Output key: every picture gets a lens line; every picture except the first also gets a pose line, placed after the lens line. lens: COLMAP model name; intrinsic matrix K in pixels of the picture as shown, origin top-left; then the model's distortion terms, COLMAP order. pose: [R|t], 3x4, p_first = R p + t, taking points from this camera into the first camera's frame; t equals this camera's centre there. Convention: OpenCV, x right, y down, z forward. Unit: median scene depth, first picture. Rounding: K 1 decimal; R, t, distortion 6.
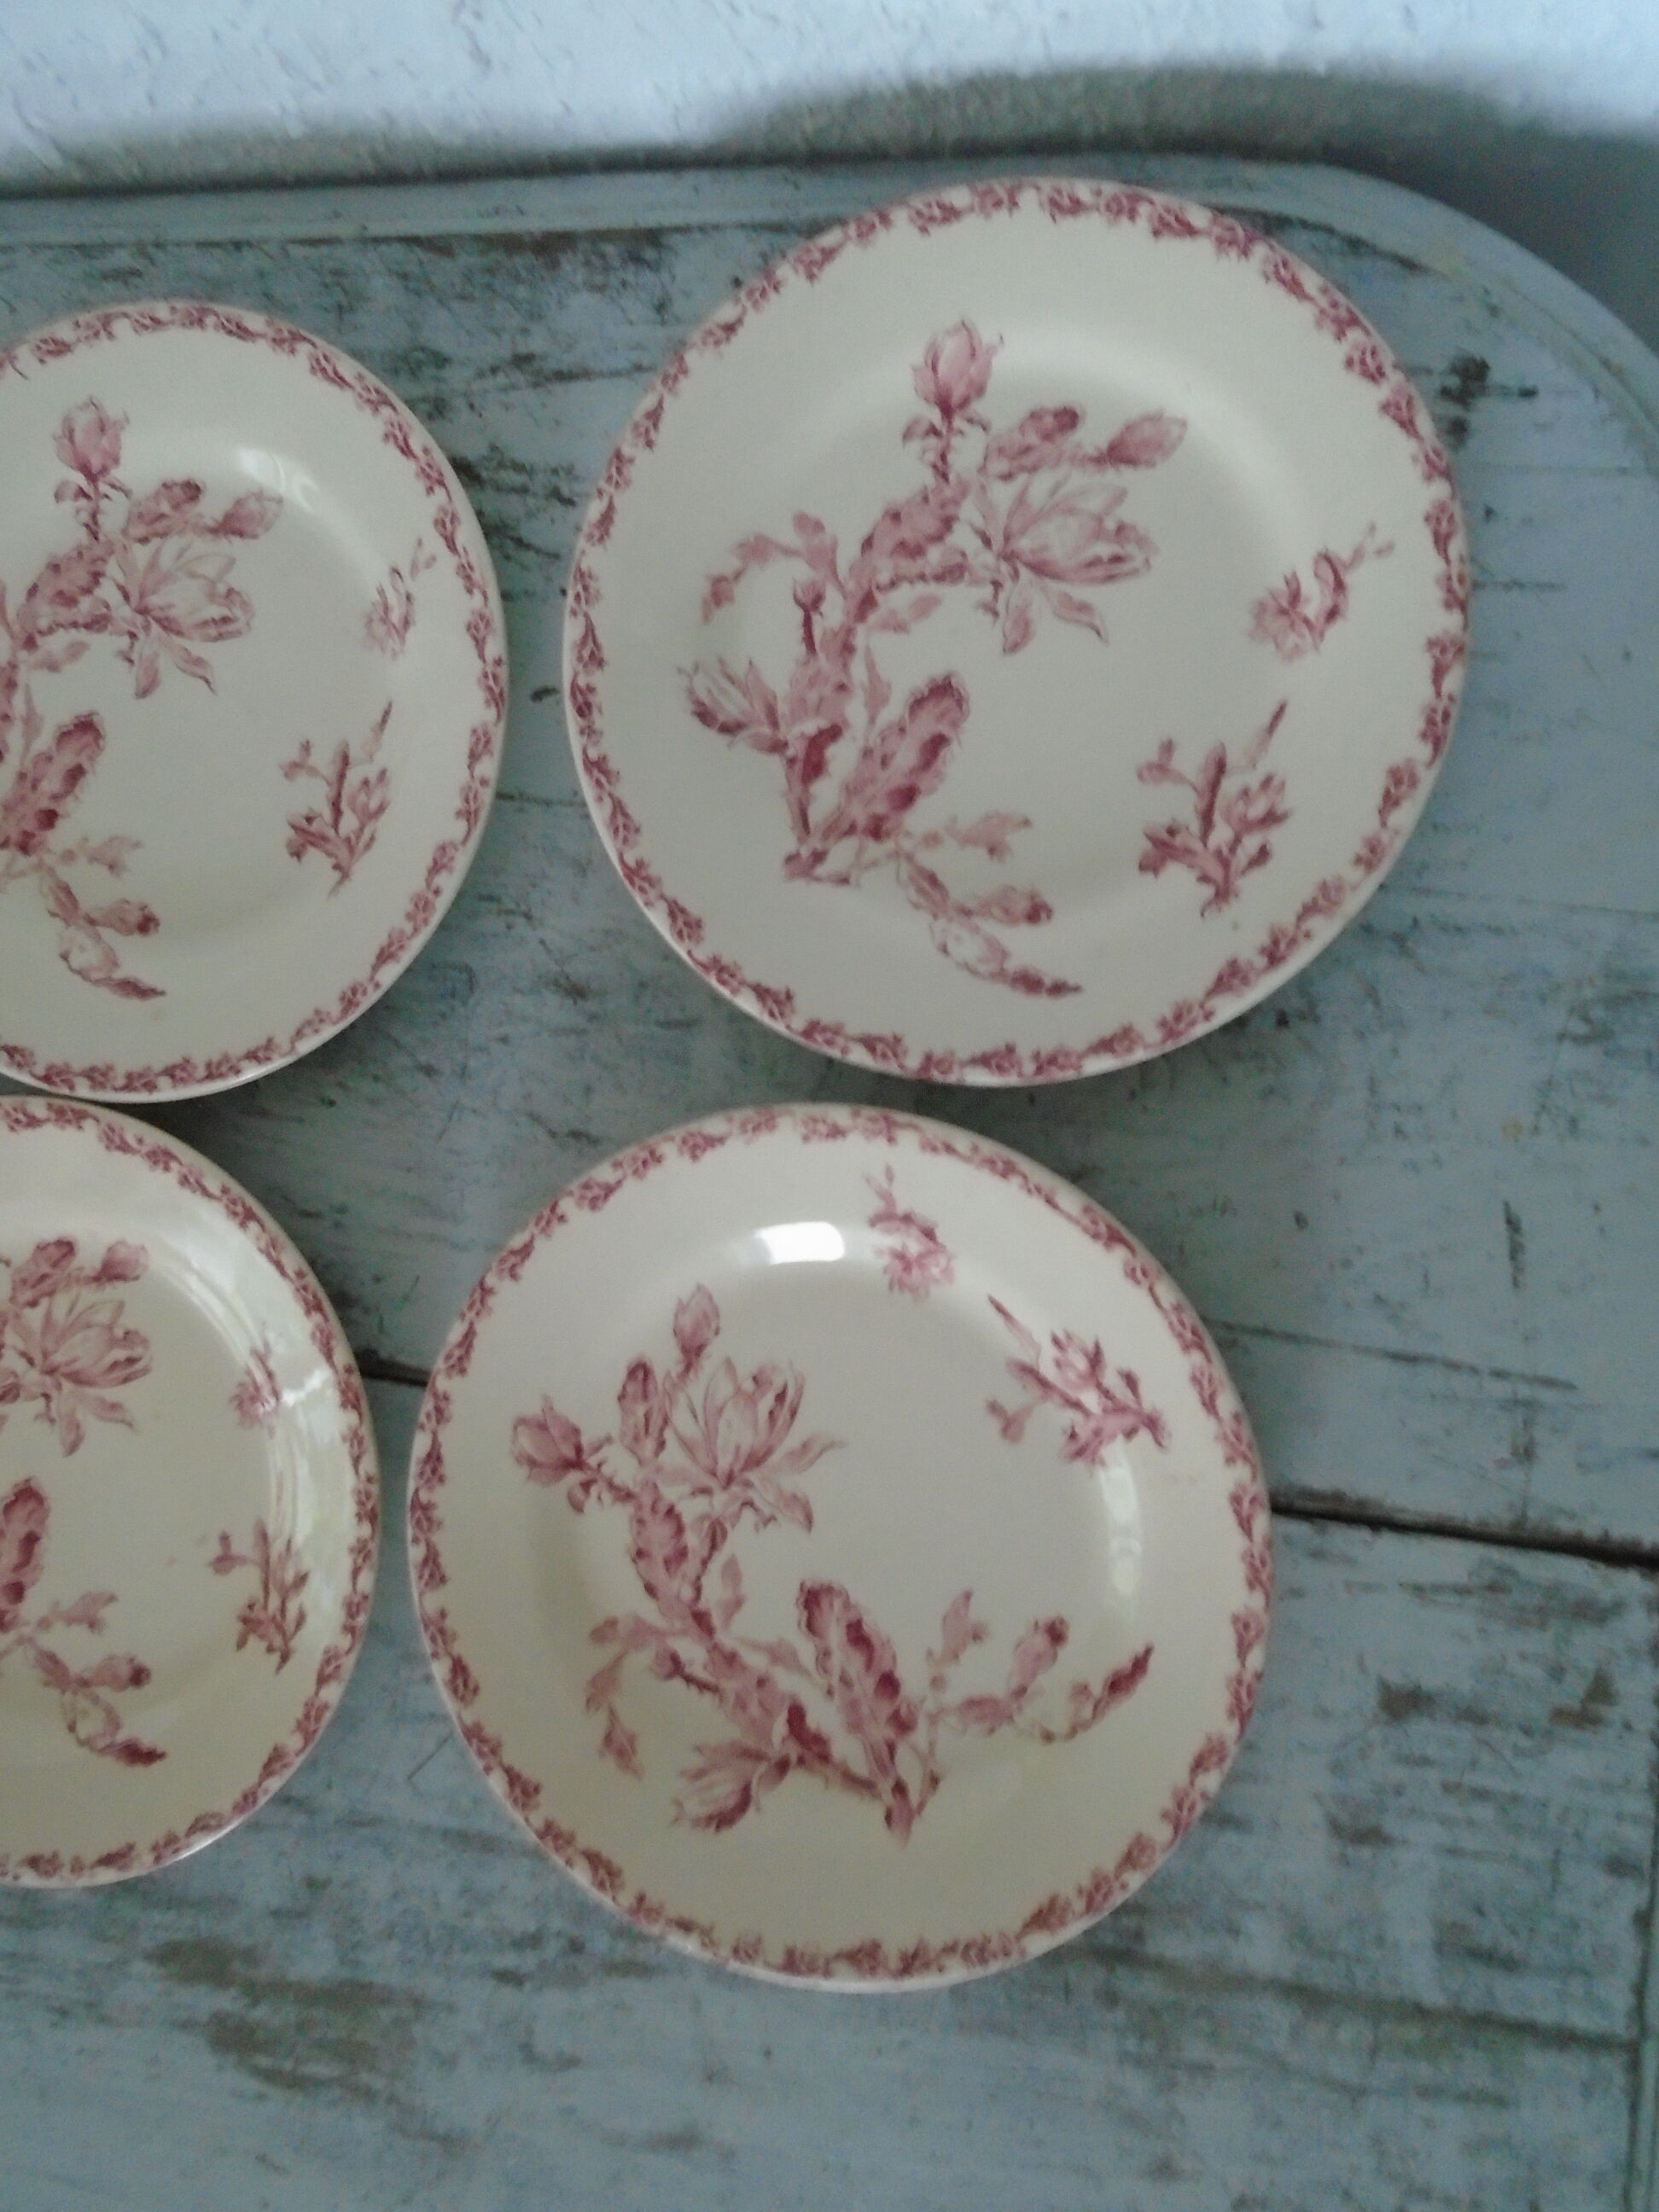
lens RADIAL K [[1714.6, 0, 819.8], [0, 1714.6, 1112.1], [0, 0, 1]] dist [-0.016740, 0.013789]
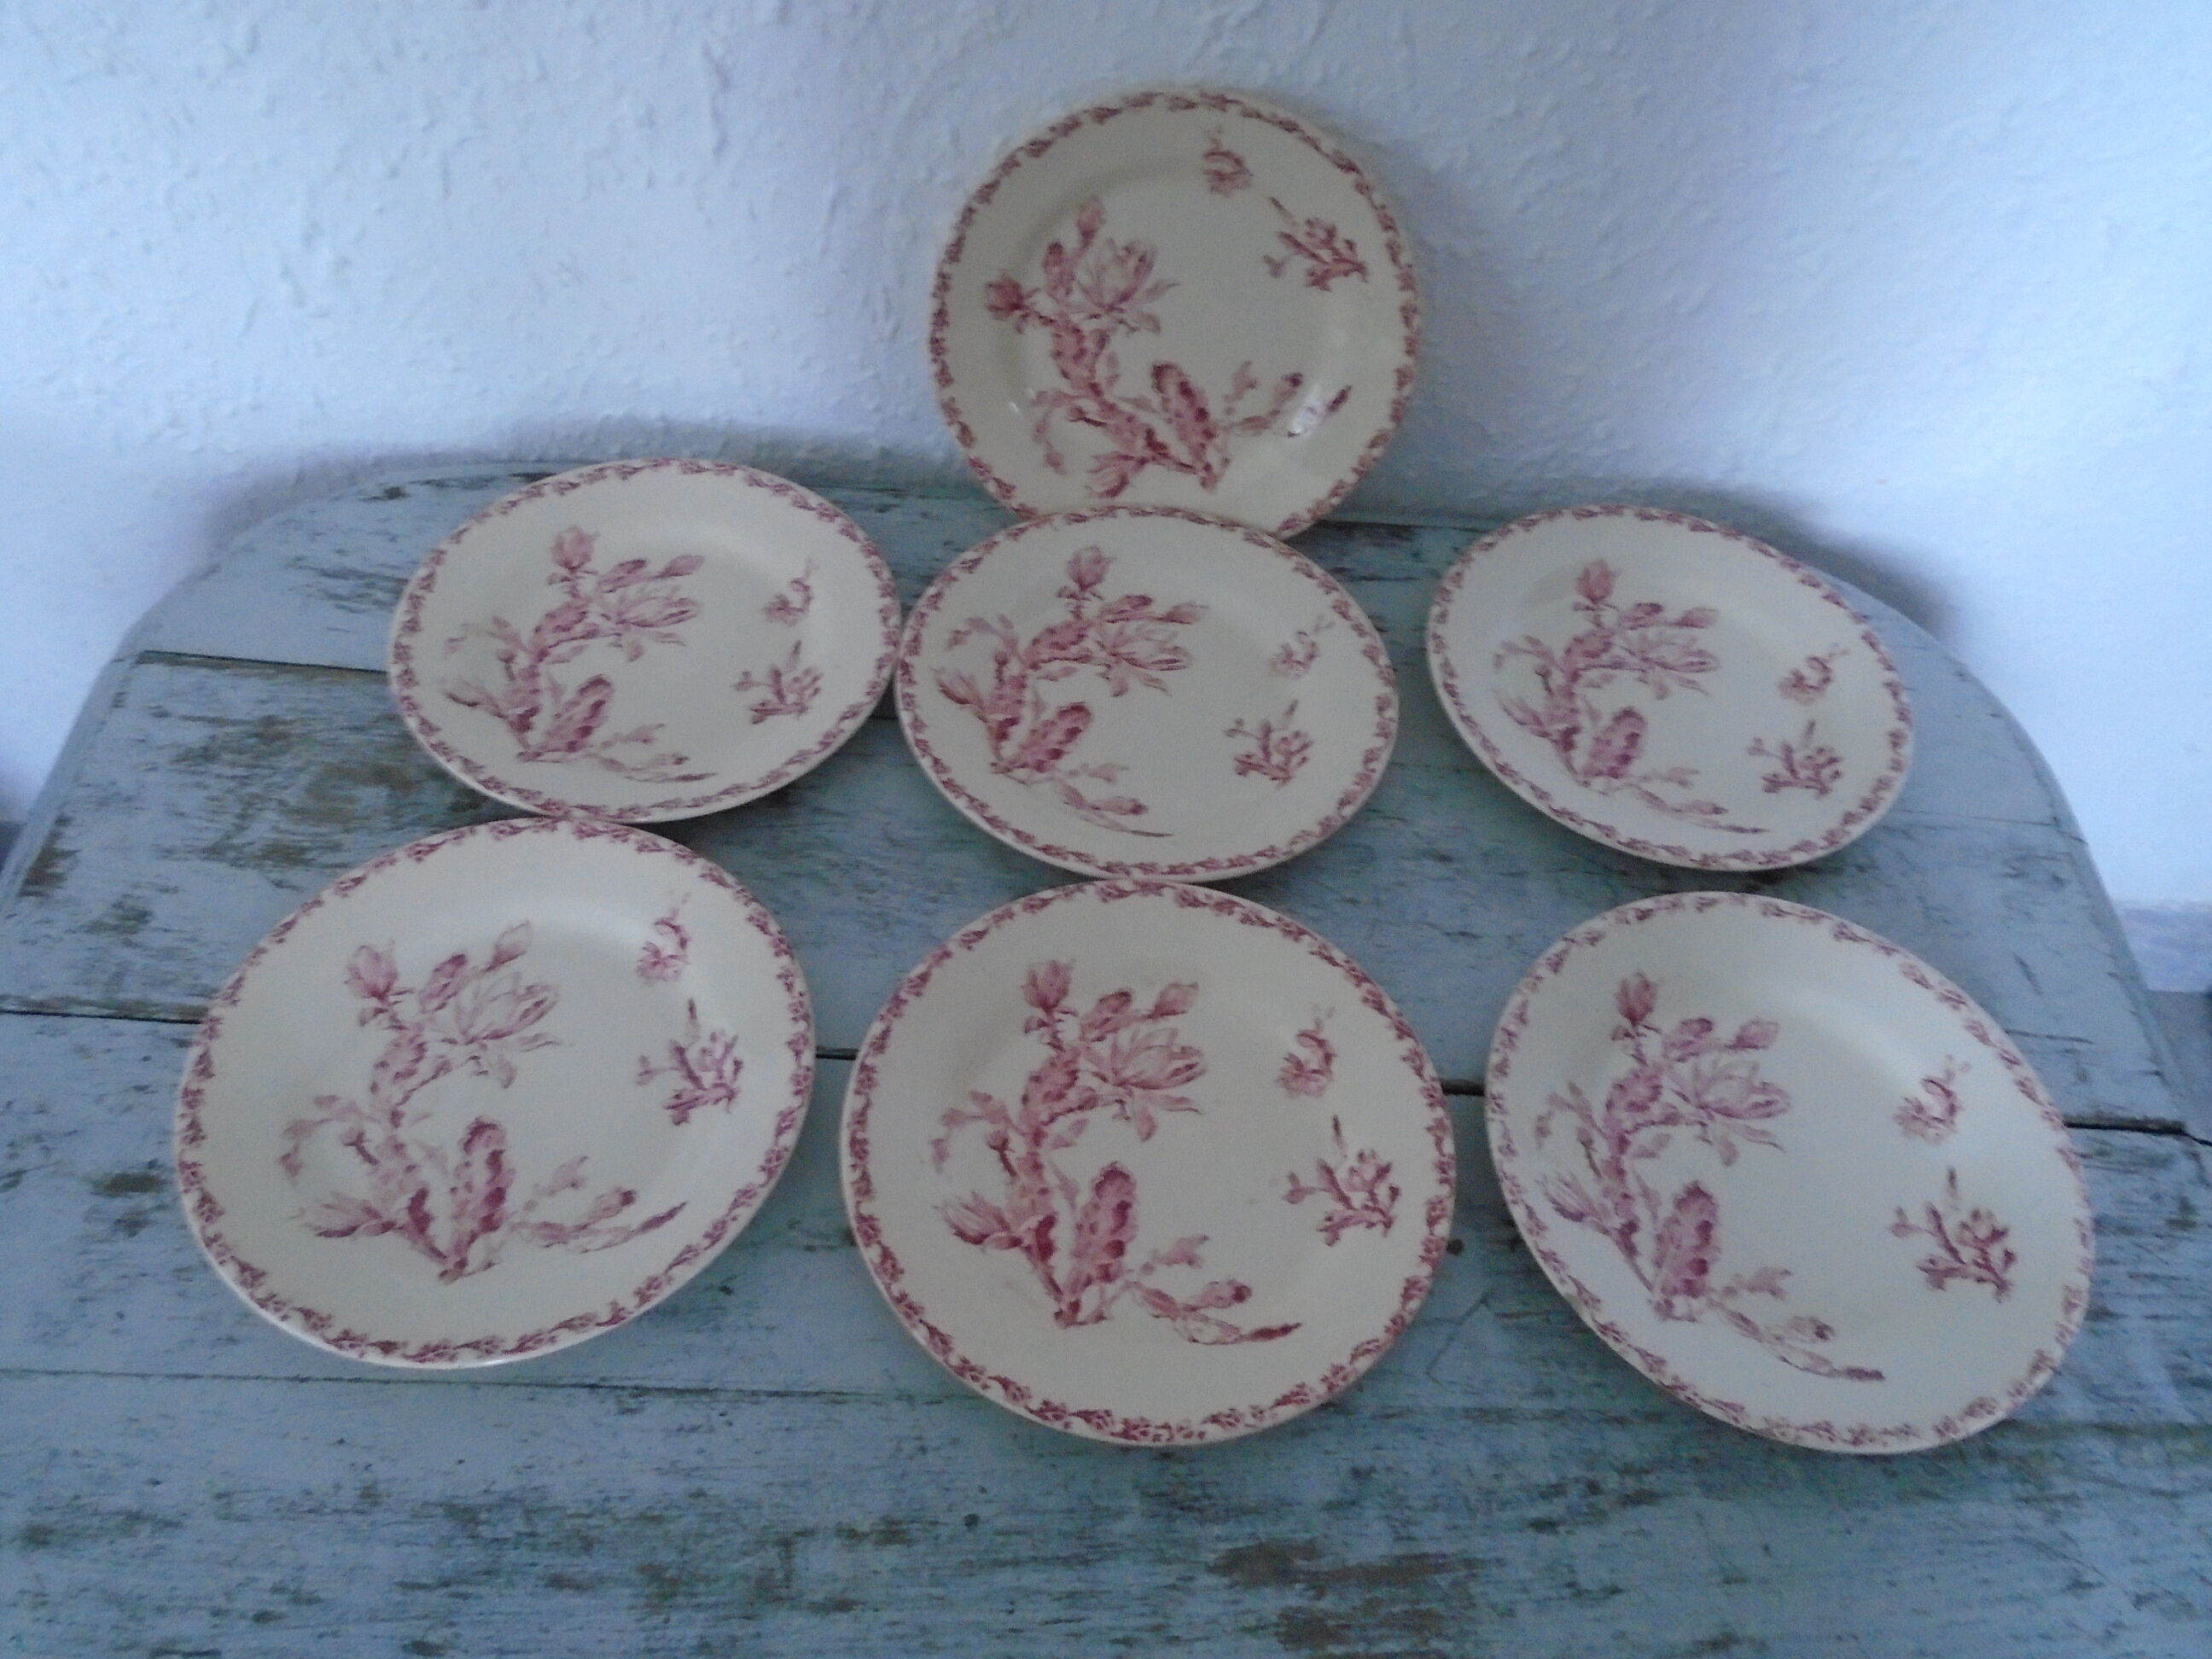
lens RADIAL K [[1723.7, 0, 1098.2], [0, 1723.7, 785.8], [0, 0, 1]] dist [-0.009681, 0.005651]
pose [[0.952828, 0.123564, 0.277221, -0.931270], [0.074877, 0.789448, -0.609233, 0.854710], [-0.294131, 0.601252, 0.742956, -0.130653]]
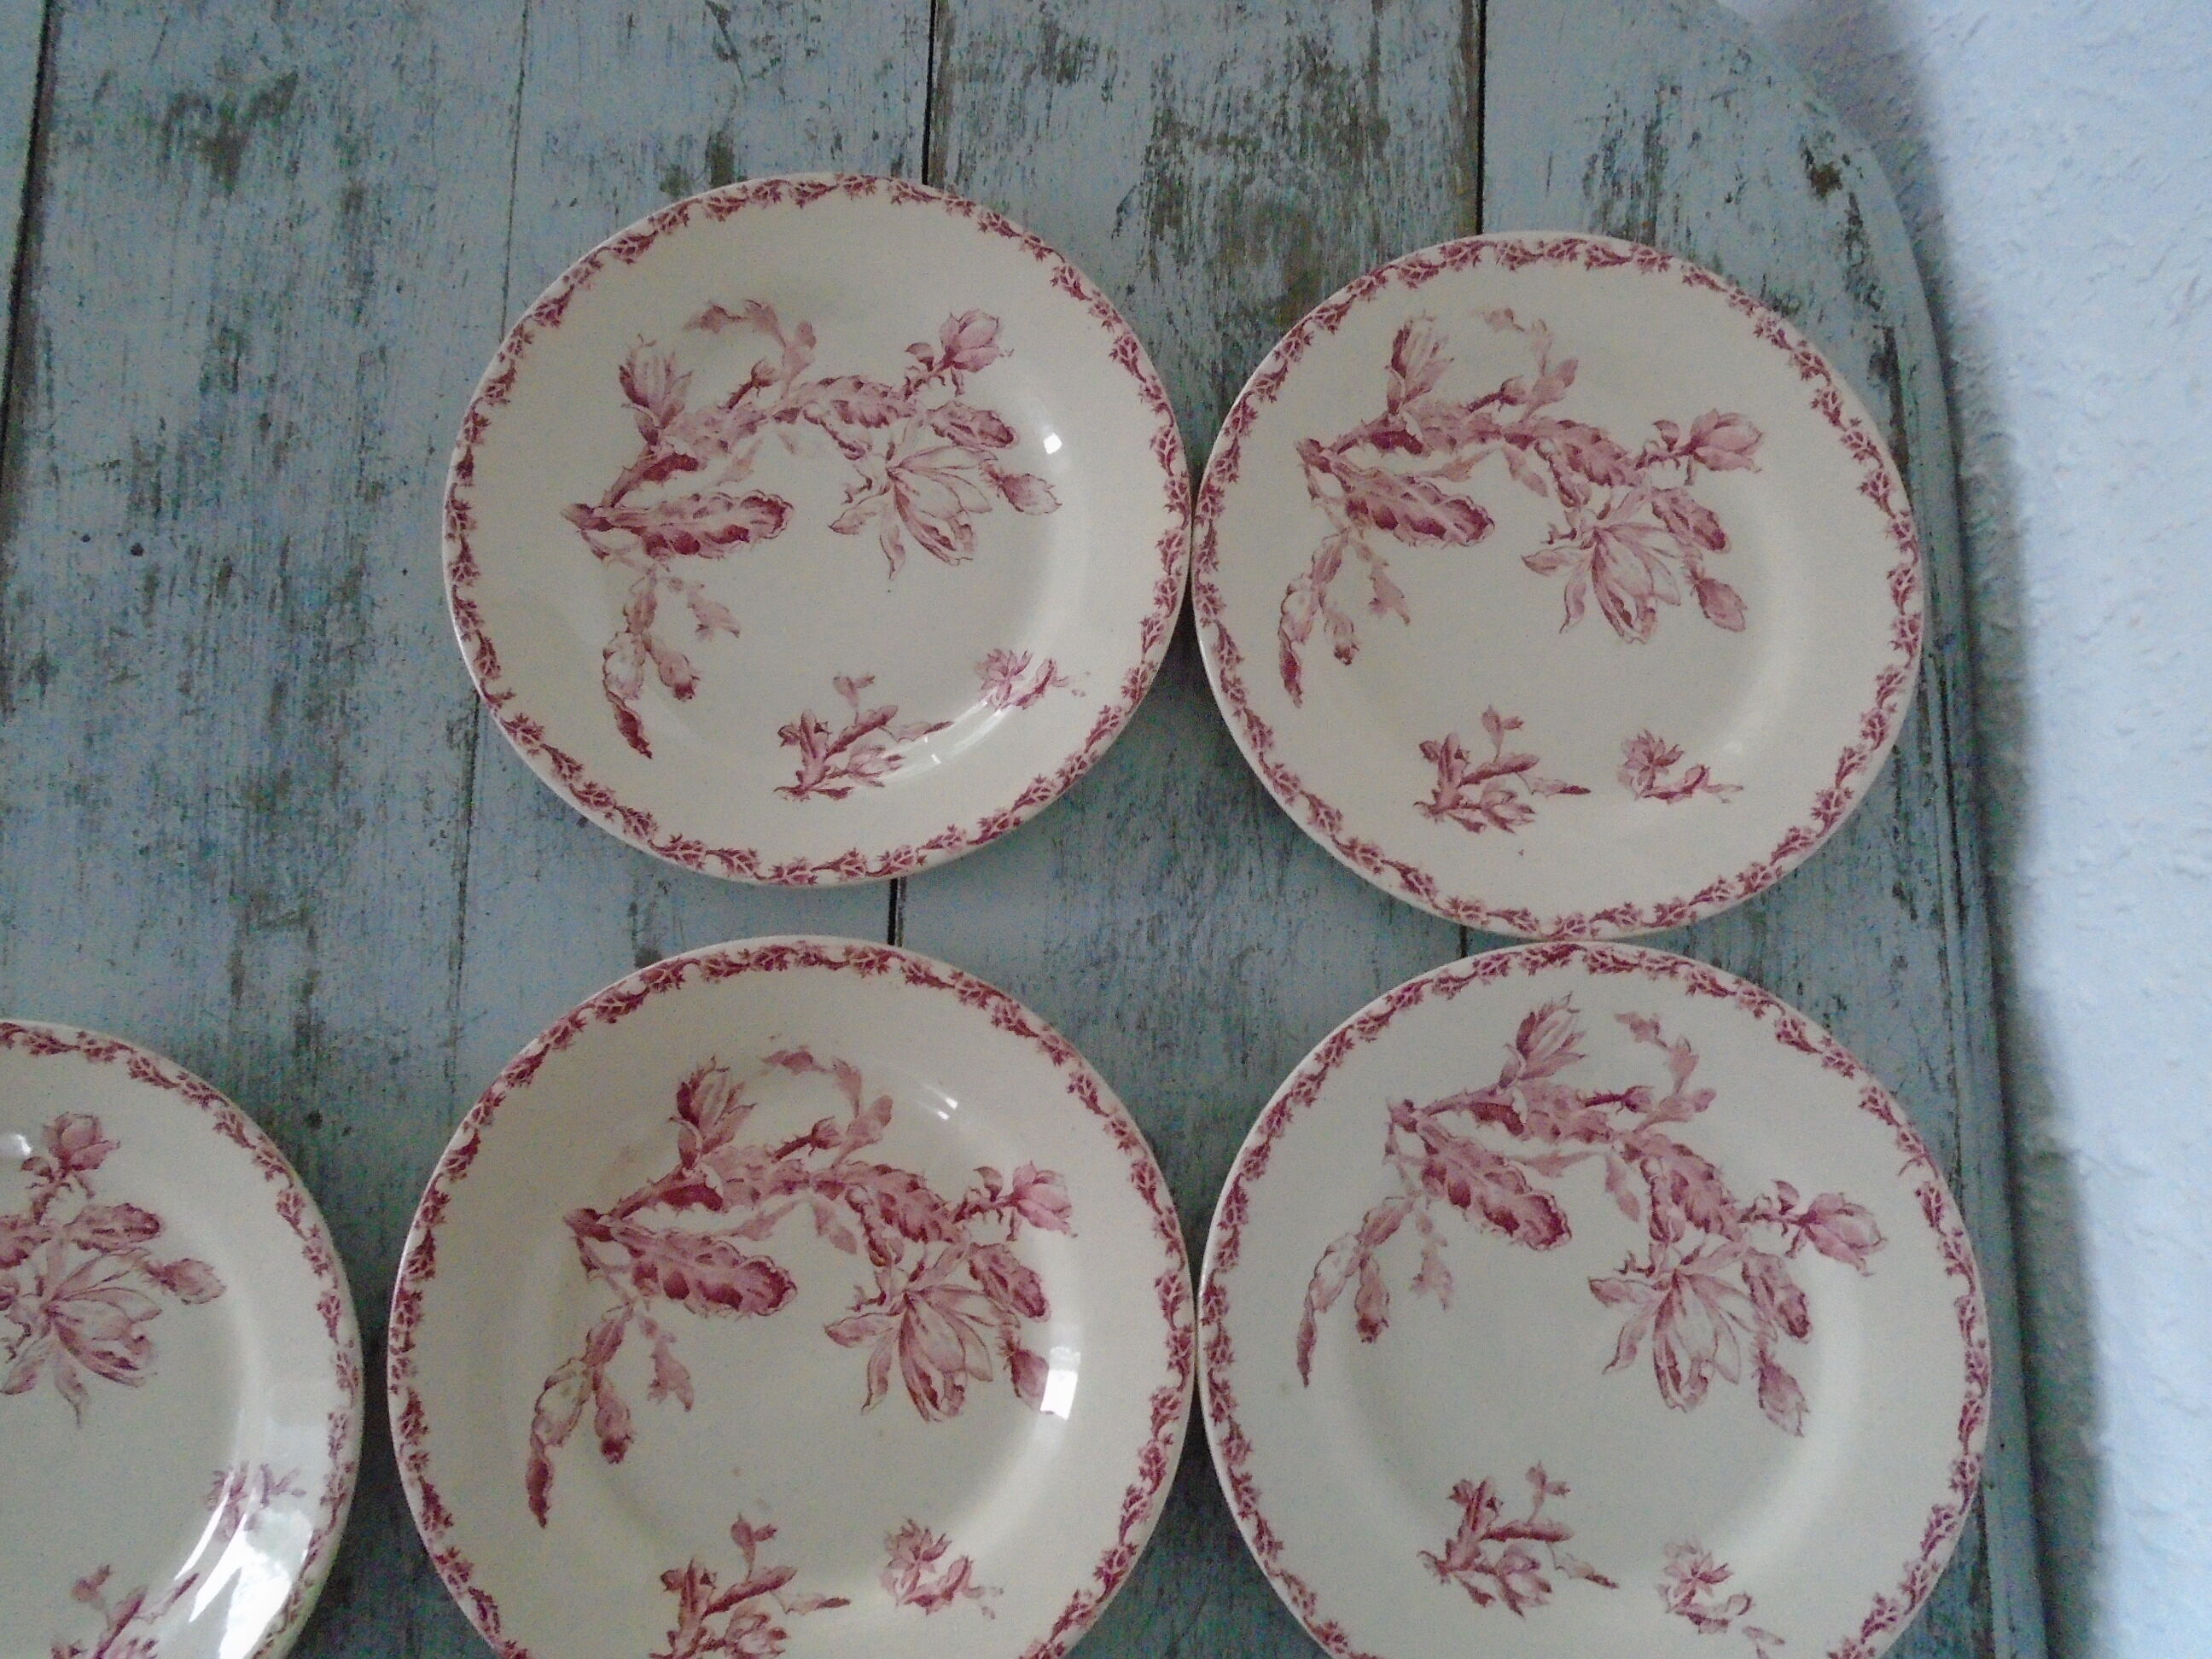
lens RADIAL K [[1714.6, 0, 1106.7], [0, 1714.6, 807.1], [0, 0, 1]] dist [-0.016740, 0.013789]
pose [[0.076524, 0.995310, 0.059185, -0.836178], [-0.996648, 0.078078, -0.024412, -0.000015], [-0.028918, -0.057119, 0.997948, 0.028229]]
